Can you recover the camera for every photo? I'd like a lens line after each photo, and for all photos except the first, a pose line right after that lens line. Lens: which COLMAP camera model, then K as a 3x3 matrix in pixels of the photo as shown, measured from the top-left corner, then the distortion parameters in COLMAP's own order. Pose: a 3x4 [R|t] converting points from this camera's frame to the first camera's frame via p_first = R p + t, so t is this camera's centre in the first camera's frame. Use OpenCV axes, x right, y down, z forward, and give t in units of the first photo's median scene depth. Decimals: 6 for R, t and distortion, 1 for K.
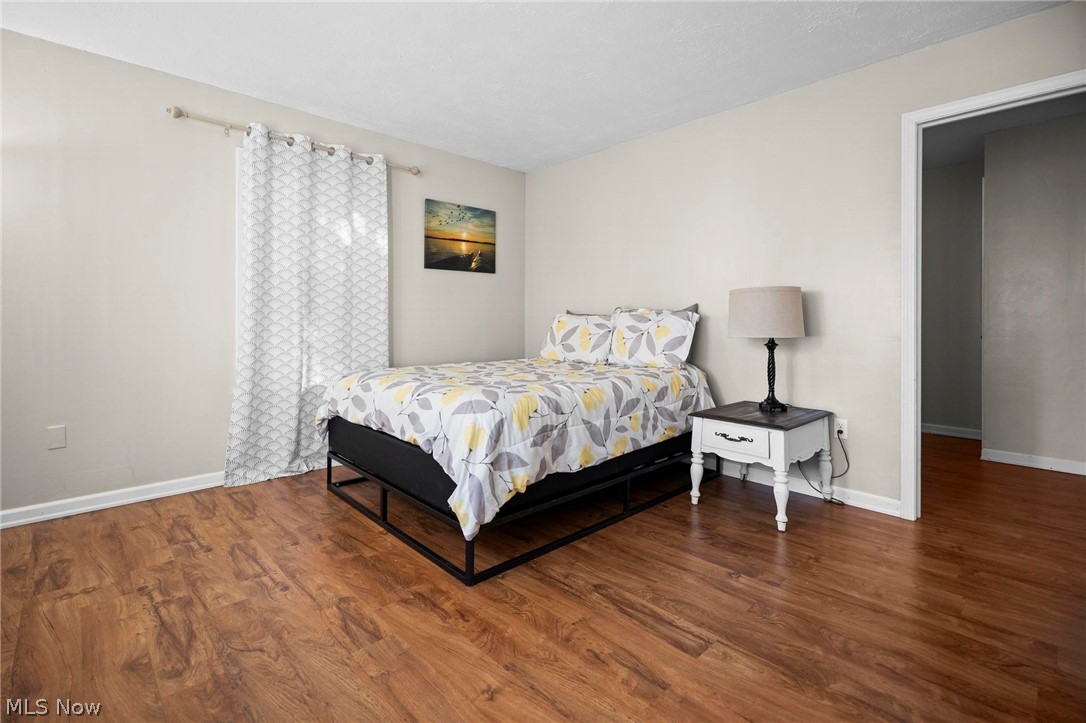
lens RADIAL K [[504.8, 0, 541.3], [0, 504.8, 323.4], [0, 0, 1]] dist [0.019201, 0.000012]
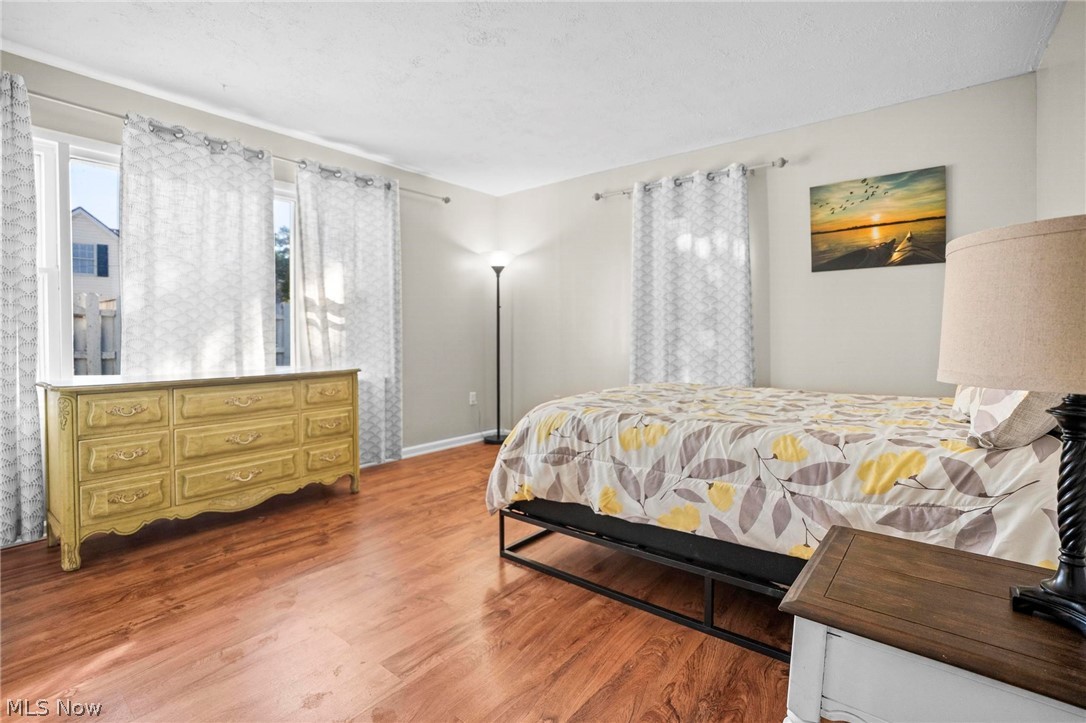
lens RADIAL K [[502.1, 0, 547.0], [0, 502.1, 347.9], [0, 0, 1]] dist [-0.000953, 0.000121]
pose [[0.148192, 0.022315, -0.988707, 0.784049], [-0.005195, 0.999749, 0.021786, -0.004157], [0.988945, 0.001908, 0.148271, 0.696221]]
